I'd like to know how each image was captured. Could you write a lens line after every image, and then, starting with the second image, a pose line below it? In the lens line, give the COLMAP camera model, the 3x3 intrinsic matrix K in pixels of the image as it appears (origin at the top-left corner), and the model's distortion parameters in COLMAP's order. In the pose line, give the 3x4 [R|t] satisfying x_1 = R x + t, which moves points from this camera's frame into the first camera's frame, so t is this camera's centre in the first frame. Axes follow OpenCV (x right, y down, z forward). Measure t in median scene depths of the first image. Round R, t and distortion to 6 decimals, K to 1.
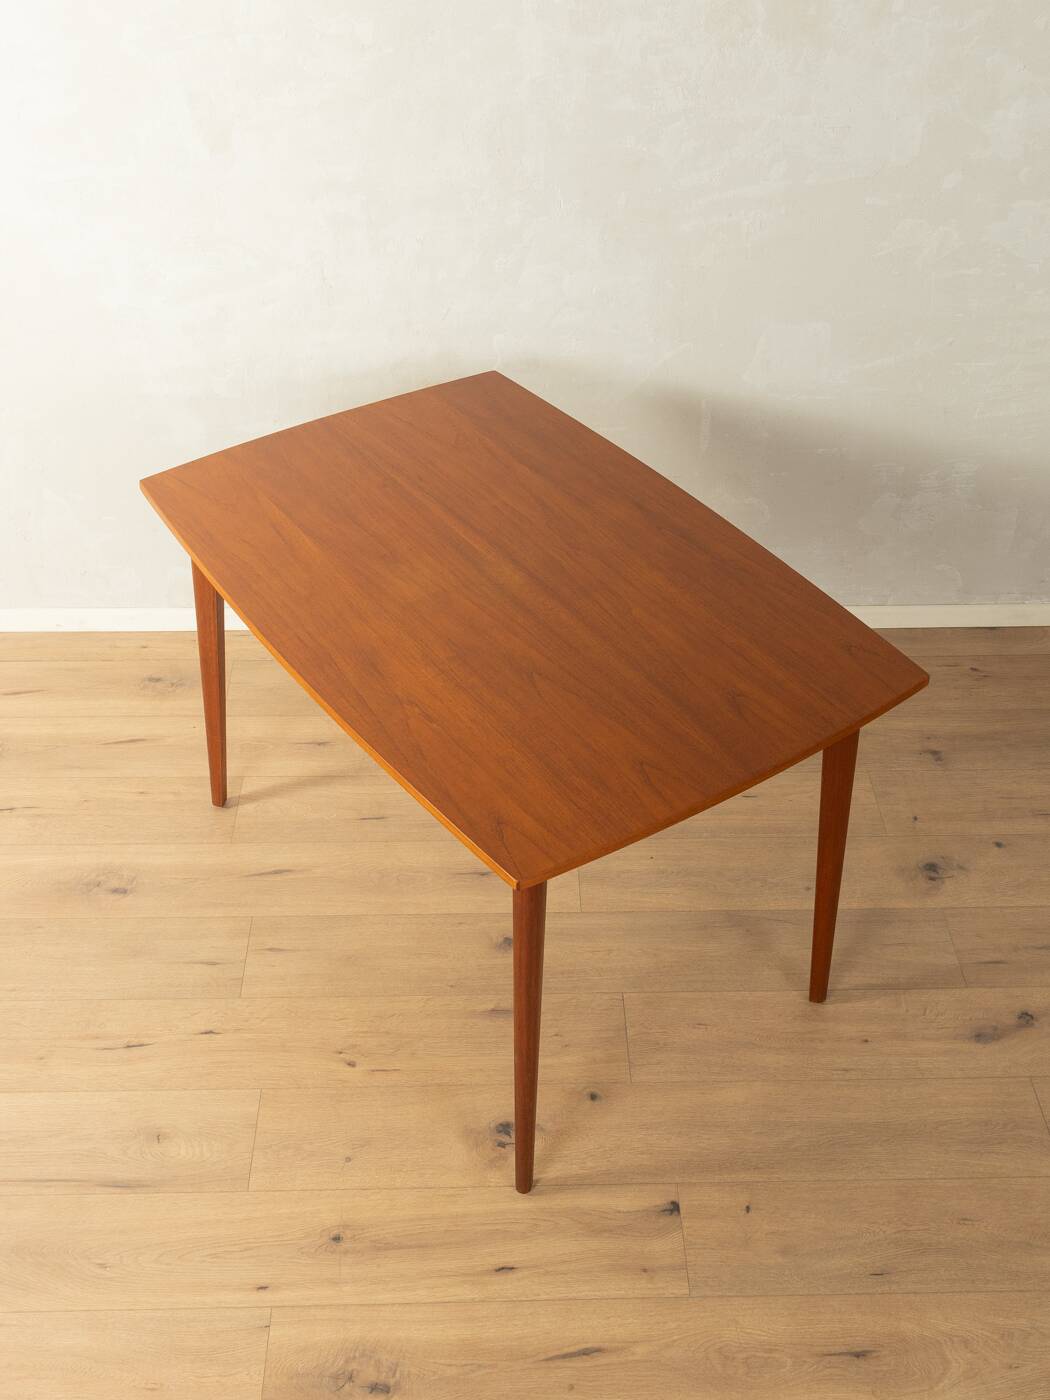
lens RADIAL K [[1541.7, 0, 545.9], [0, 1541.7, 644.4], [0, 0, 1]] dist [-0.014796, 0.014446]
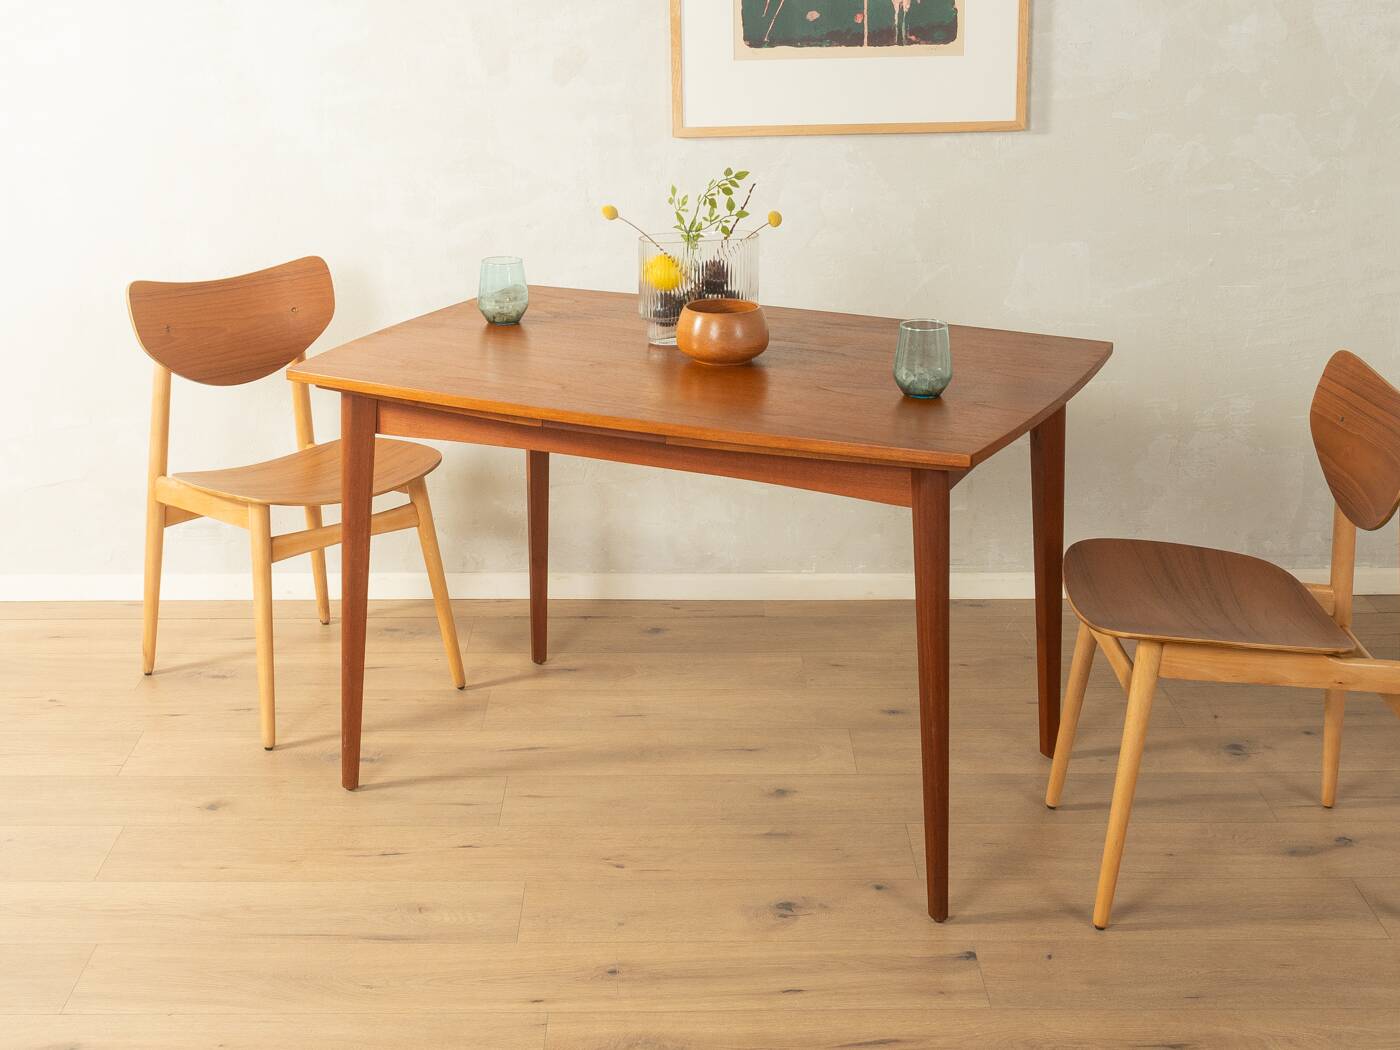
lens RADIAL K [[2045.9, 0, 696.1], [0, 2045.9, 486.9], [0, 0, 1]] dist [-0.007598, -0.014315]
pose [[0.999423, -0.012028, -0.031775, -0.040346], [0.000285, 0.938173, -0.346168, 0.526657], [0.033974, 0.345959, 0.937634, -0.269870]]
